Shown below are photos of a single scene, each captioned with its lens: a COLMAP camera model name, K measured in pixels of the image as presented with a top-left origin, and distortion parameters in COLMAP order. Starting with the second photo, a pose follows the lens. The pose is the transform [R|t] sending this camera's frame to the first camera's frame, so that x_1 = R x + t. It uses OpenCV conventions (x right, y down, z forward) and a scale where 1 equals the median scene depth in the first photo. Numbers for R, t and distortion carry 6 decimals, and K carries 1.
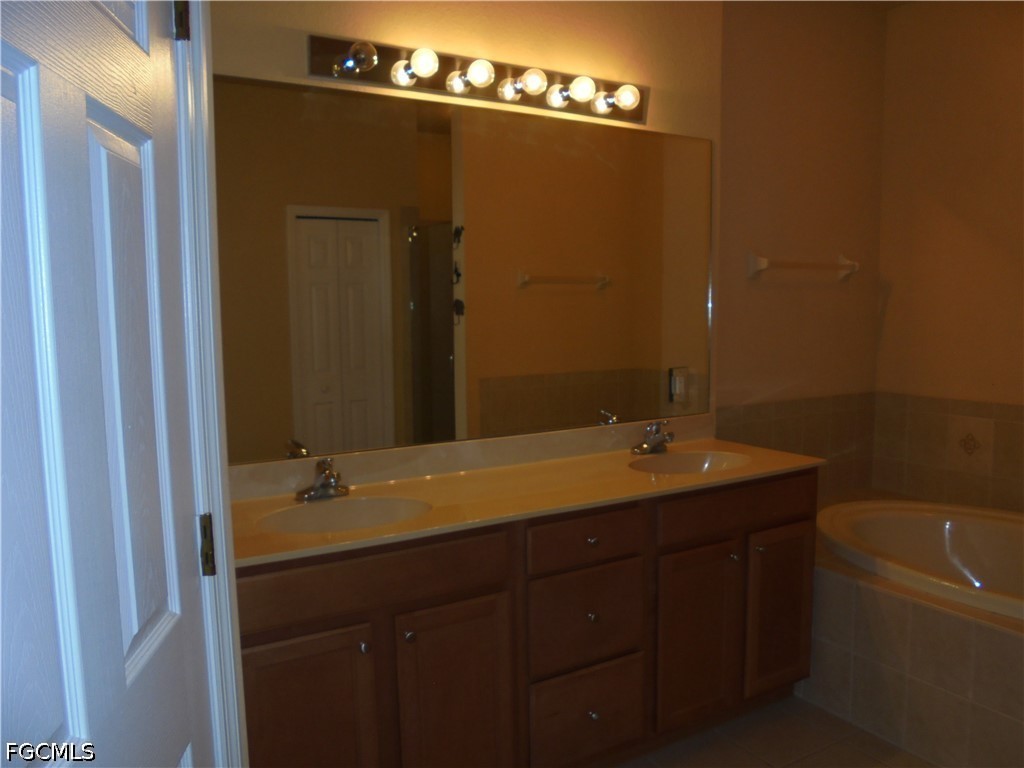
lens RADIAL K [[757.1, 0, 512.0], [0, 757.1, 384.0], [0, 0, 1]] dist [-0.057433, 0.004750]
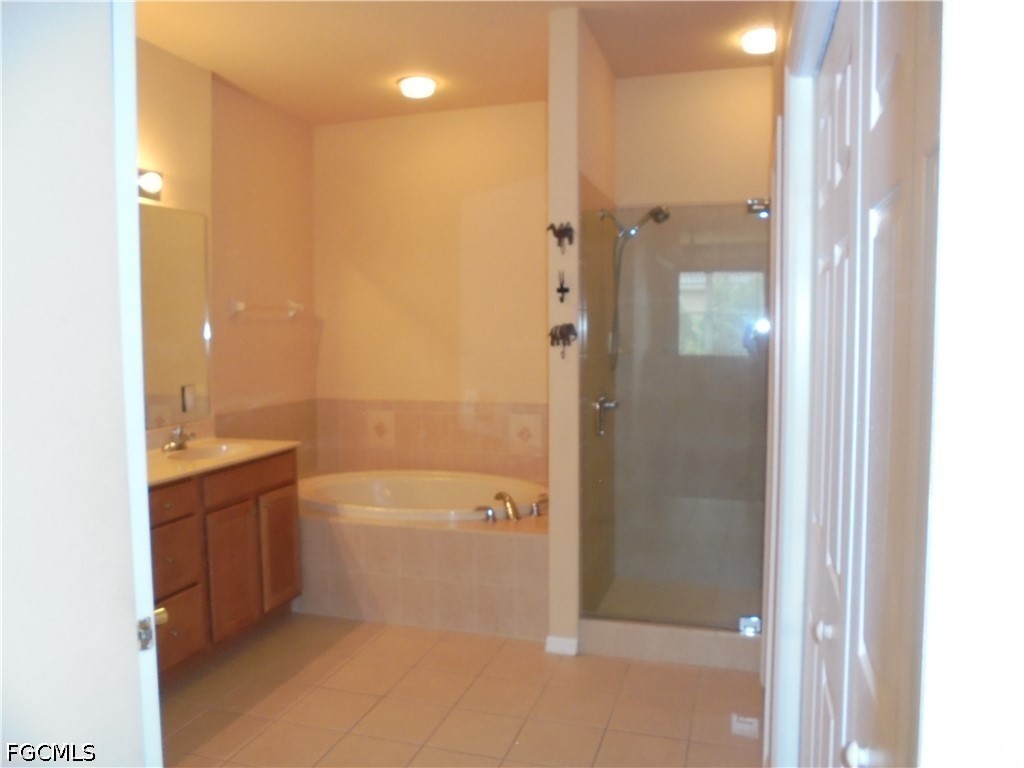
lens RADIAL K [[757.1, 0, 512.0], [0, 757.1, 384.0], [0, 0, 1]] dist [-0.057433, 0.004750]
pose [[0.727119, -0.044387, 0.685075, -0.278315], [0.069566, 0.997535, -0.009204, 0.029220], [-0.682978, 0.054350, 0.728415, -0.354007]]
